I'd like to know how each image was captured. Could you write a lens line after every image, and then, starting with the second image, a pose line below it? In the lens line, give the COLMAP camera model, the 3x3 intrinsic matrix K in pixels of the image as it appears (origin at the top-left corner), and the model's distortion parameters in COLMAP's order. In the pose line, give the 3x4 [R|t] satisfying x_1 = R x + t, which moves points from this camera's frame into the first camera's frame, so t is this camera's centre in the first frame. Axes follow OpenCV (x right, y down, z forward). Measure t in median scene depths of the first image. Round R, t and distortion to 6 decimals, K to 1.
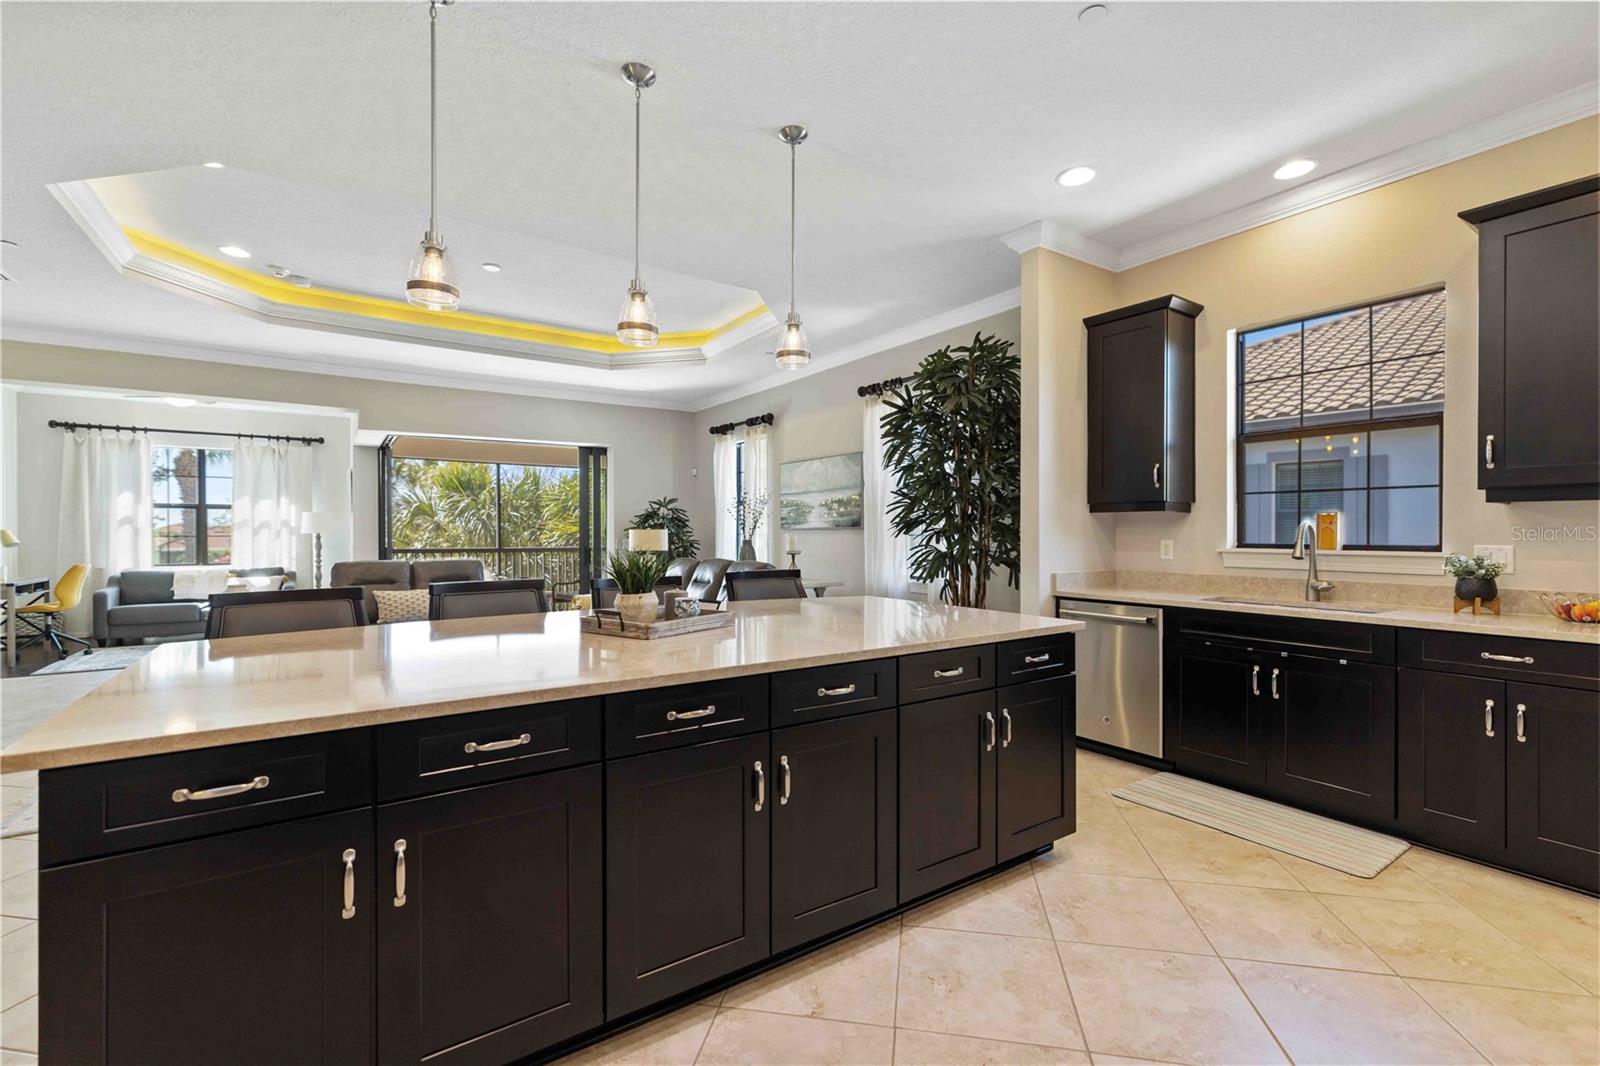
lens RADIAL K [[691.7, 0, 803.6], [0, 691.7, 532.6], [0, 0, 1]] dist [0.002836, -0.000195]
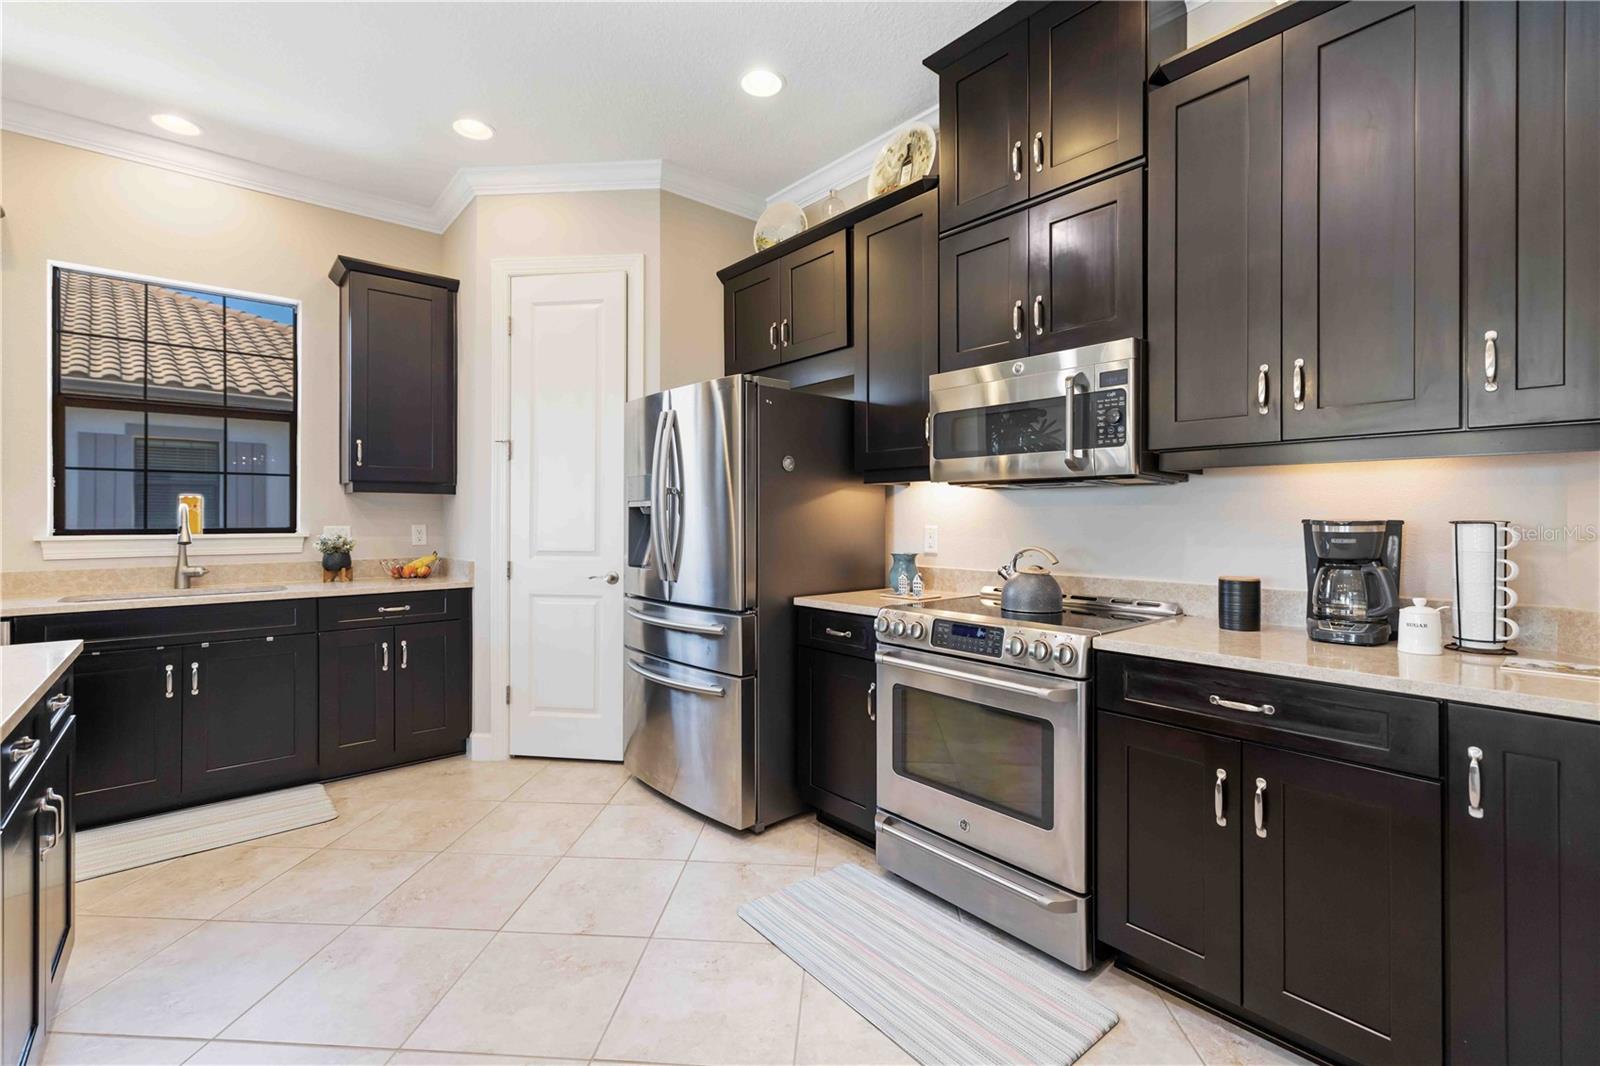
lens RADIAL K [[691.7, 0, 798.6], [0, 691.7, 517.4], [0, 0, 1]] dist [0.002836, -0.000195]
pose [[-0.113444, 0.002975, 0.993540, -0.297964], [0.003442, 0.999991, -0.002601, 0.007460], [-0.993538, 0.003125, -0.113453, 0.273655]]
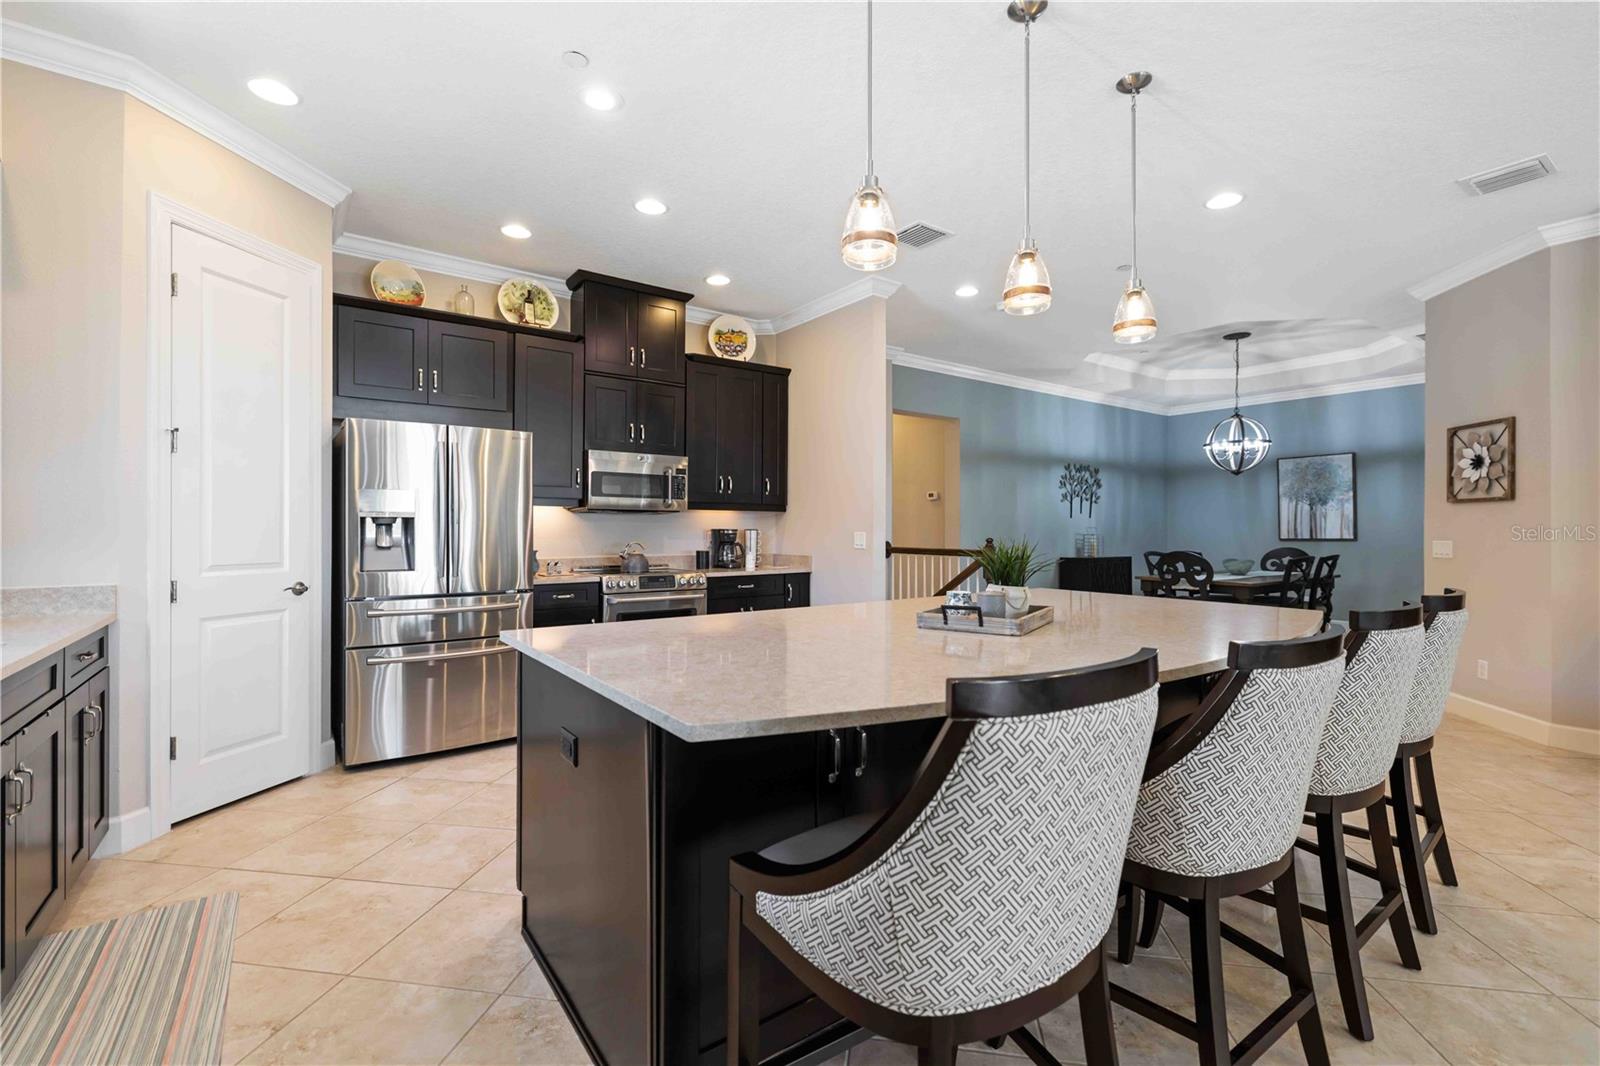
lens RADIAL K [[691.7, 0, 792.6], [0, 691.7, 530.2], [0, 0, 1]] dist [0.002836, -0.000195]
pose [[-0.999734, 0.000813, -0.023067, 0.063419], [0.000767, 0.999998, 0.002004, 0.008303], [0.023069, 0.001986, -0.999732, 1.426783]]
